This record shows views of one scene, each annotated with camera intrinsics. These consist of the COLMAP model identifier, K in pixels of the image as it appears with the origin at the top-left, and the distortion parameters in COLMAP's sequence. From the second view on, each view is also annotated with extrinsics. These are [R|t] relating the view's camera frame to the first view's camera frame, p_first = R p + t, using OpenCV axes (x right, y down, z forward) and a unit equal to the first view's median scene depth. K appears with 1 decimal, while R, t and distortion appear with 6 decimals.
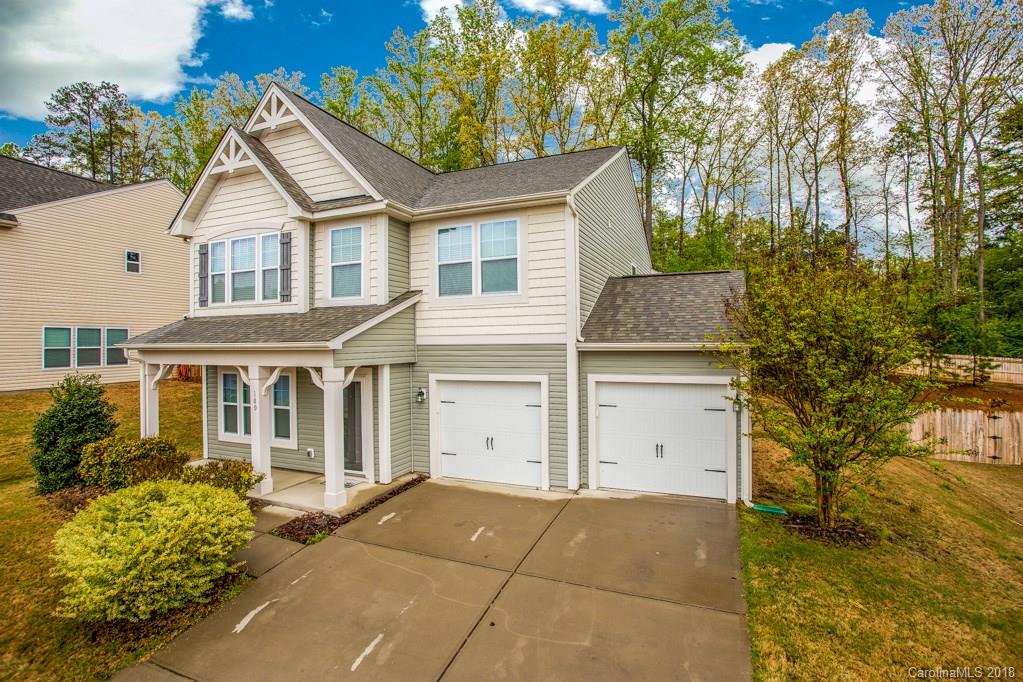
lens RADIAL K [[498.3, 0, 525.5], [0, 498.3, 340.1], [0, 0, 1]] dist [-0.071512, 0.036342]
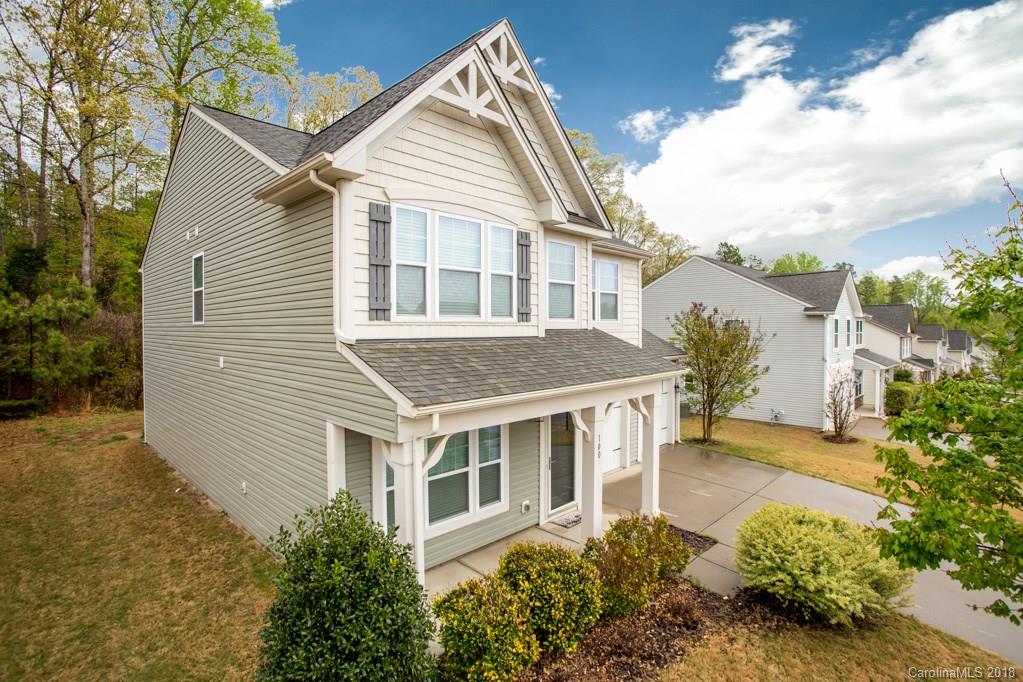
lens RADIAL K [[498.3, 0, 525.5], [0, 498.3, 340.1], [0, 0, 1]] dist [-0.071512, 0.036342]
pose [[0.364320, -0.013688, 0.931173, -1.253609], [-0.006487, 0.999830, 0.017235, -0.064264], [-0.931251, -0.012320, 0.364170, 0.730765]]
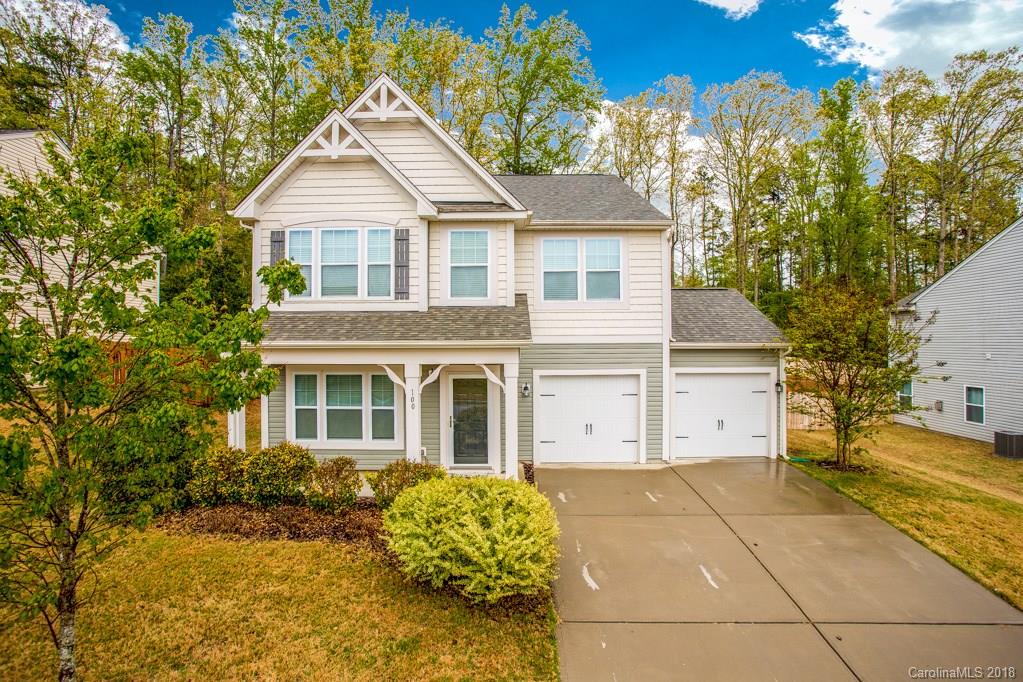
lens RADIAL K [[498.3, 0, 525.5], [0, 498.3, 340.1], [0, 0, 1]] dist [-0.071512, 0.036342]
pose [[0.923590, 0.008295, 0.383291, -0.657779], [-0.006335, 0.999960, -0.006374, 0.008946], [-0.383328, 0.003458, 0.923606, -0.013132]]
